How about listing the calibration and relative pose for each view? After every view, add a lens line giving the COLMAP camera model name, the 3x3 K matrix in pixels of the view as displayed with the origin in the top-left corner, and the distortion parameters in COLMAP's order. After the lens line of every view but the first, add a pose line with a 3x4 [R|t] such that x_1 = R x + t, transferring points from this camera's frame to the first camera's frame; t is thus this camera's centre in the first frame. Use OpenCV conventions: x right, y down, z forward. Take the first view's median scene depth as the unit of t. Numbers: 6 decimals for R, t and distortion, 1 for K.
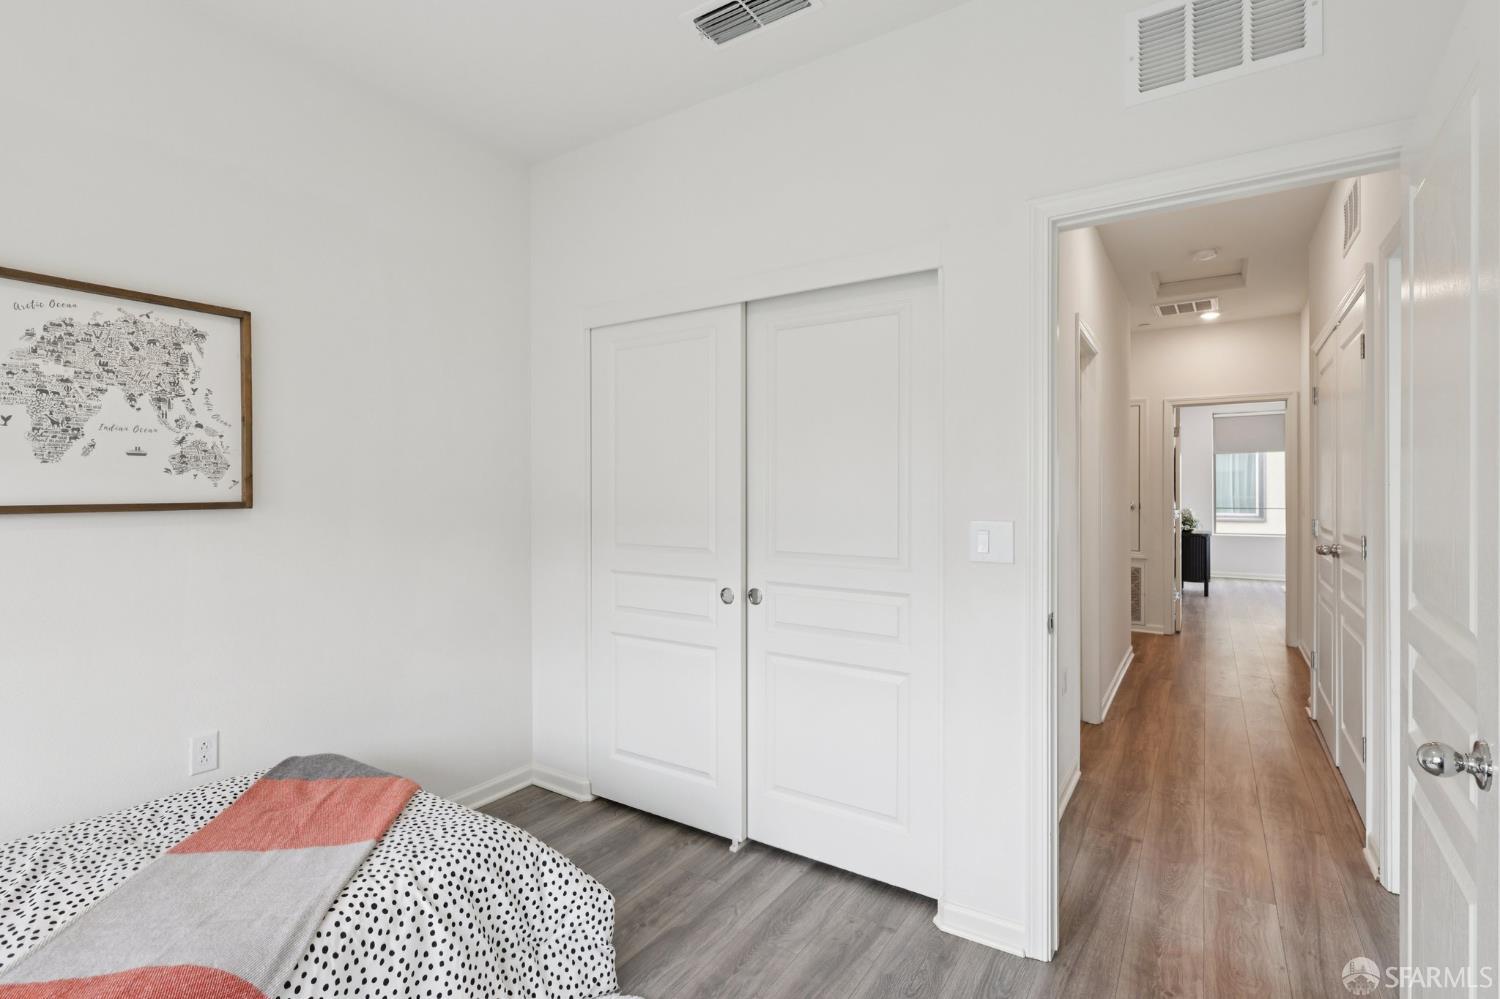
lens RADIAL K [[695.5, 0, 749.7], [0, 695.5, 495.4], [0, 0, 1]] dist [-0.001402, -0.000145]
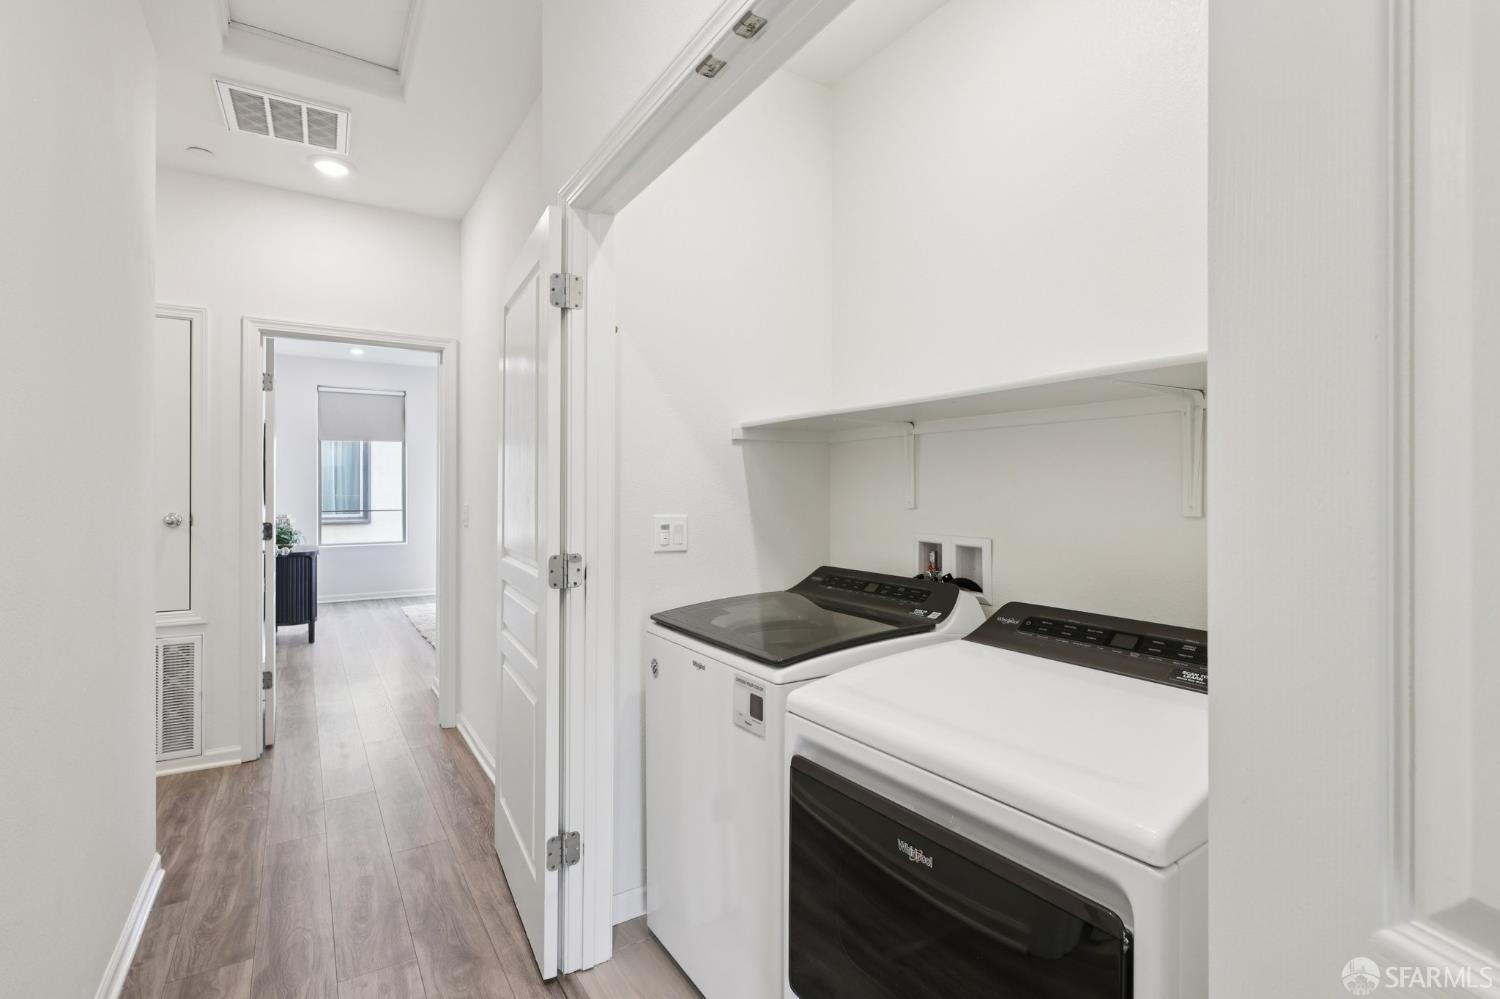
lens RADIAL K [[695.5, 0, 749.7], [0, 695.5, 495.4], [0, 0, 1]] dist [-0.001402, -0.000145]
pose [[0.401317, -0.000462, 0.915939, 0.258810], [-0.003284, 0.999993, 0.001944, -0.003523], [-0.915934, -0.003788, 0.401312, 0.421601]]
